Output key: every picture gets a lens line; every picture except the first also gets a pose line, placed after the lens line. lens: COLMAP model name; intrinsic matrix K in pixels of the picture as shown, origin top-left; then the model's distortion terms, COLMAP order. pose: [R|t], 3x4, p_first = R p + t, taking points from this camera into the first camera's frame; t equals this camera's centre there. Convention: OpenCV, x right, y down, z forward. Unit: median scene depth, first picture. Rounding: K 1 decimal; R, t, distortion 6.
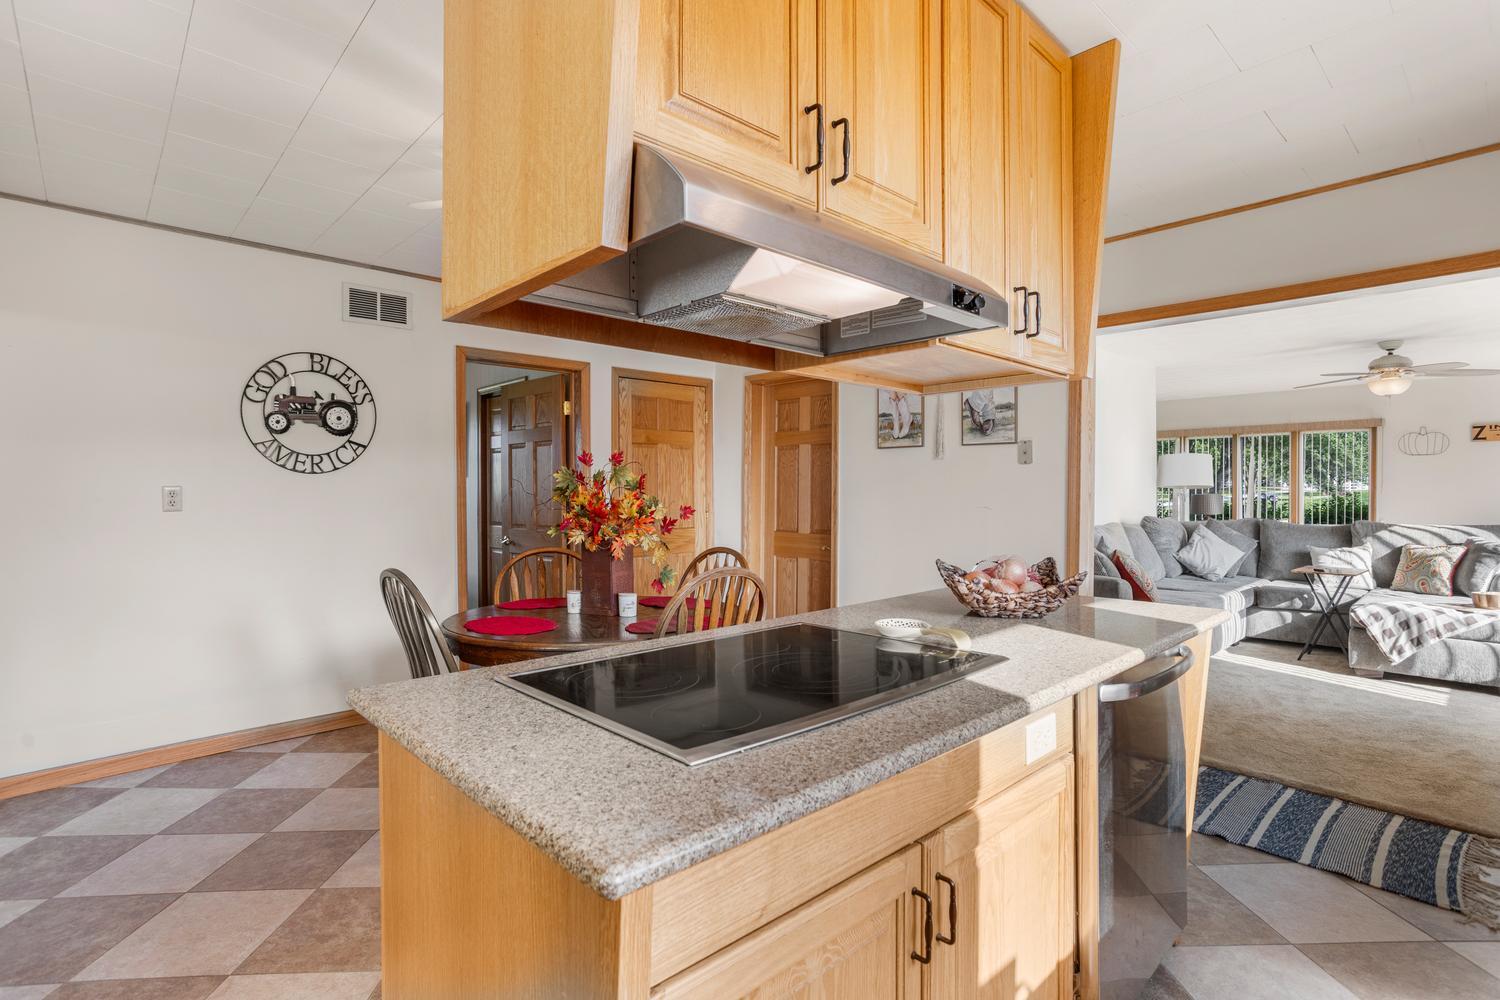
lens RADIAL K [[747.1, 0, 738.4], [0, 747.1, 491.8], [0, 0, 1]] dist [-0.042817, 0.026443]
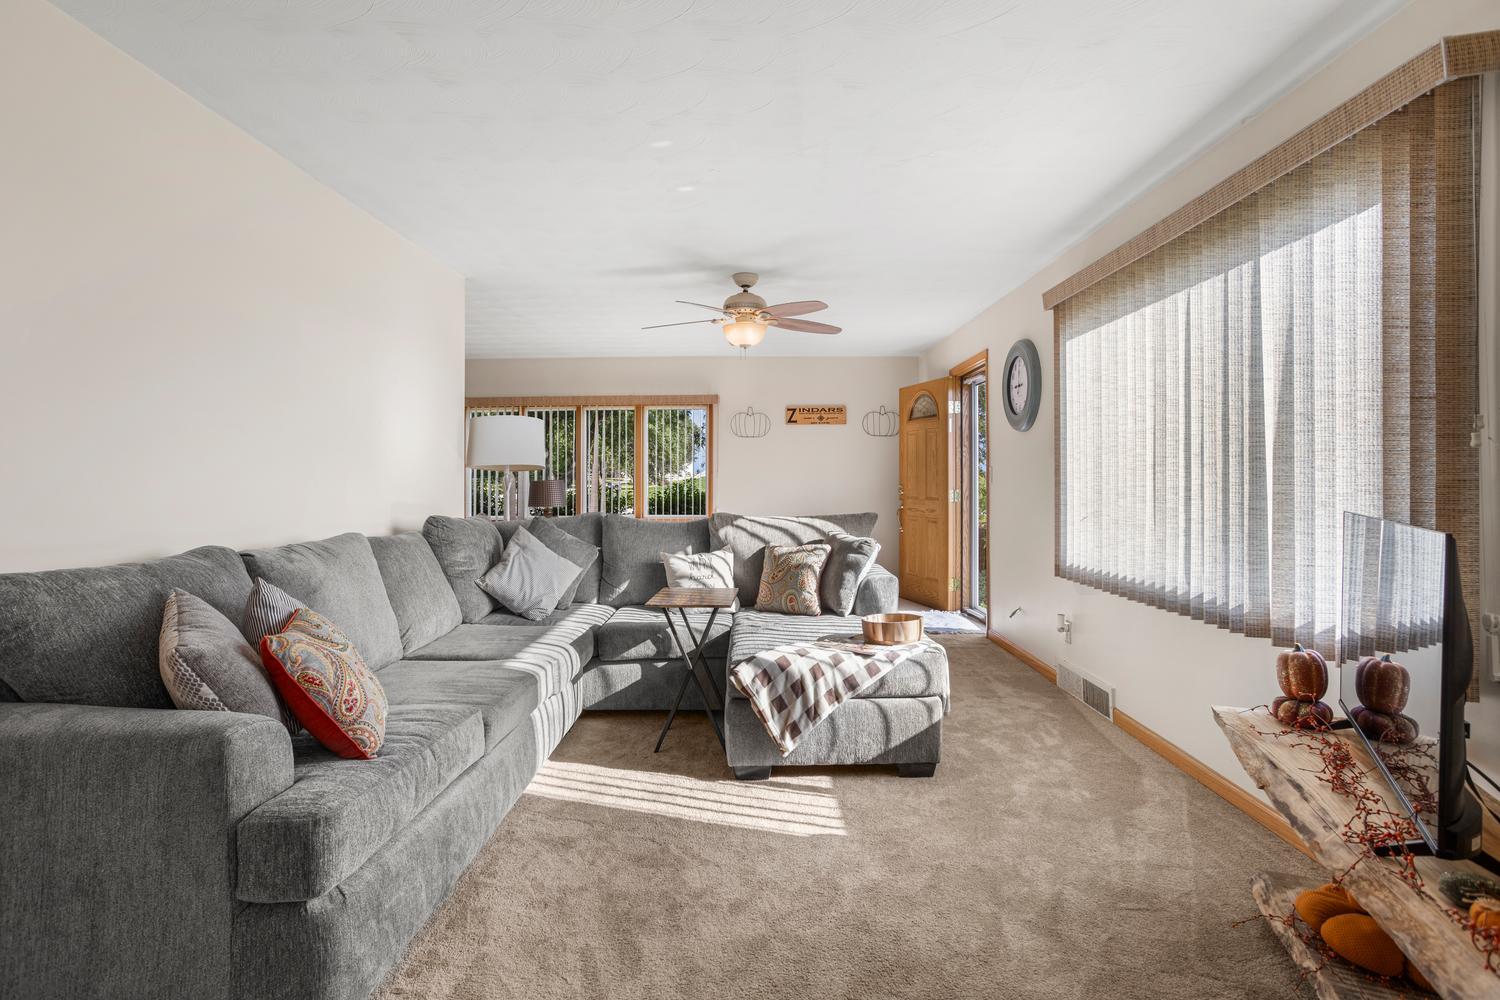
lens RADIAL K [[747.1, 0, 738.6], [0, 747.1, 480.6], [0, 0, 1]] dist [-0.042817, 0.026443]
pose [[0.704891, -0.003667, 0.709306, 0.321963], [0.005831, 0.999983, -0.000625, 0.007241], [-0.709292, 0.004576, 0.704900, 0.443003]]
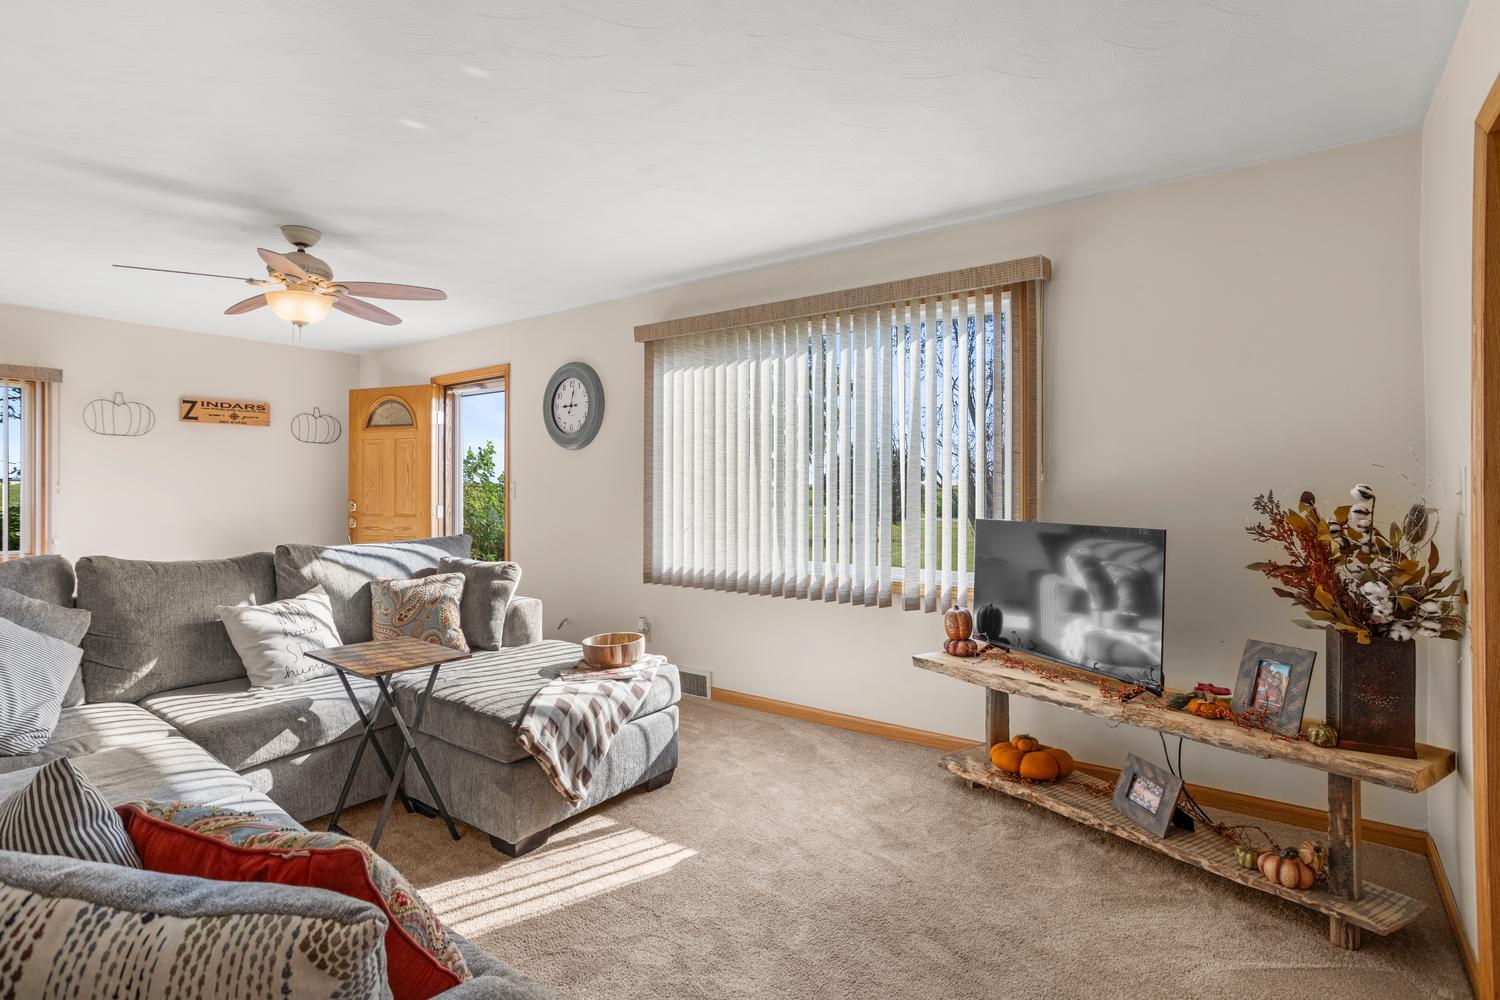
lens RADIAL K [[747.1, 0, 754.2], [0, 747.1, 495.0], [0, 0, 1]] dist [-0.042817, 0.026443]
pose [[-0.165773, -0.009922, 0.986114, 0.245490], [0.006020, 0.999921, 0.011072, -0.000839], [-0.986146, 0.007772, -0.165700, 0.713051]]
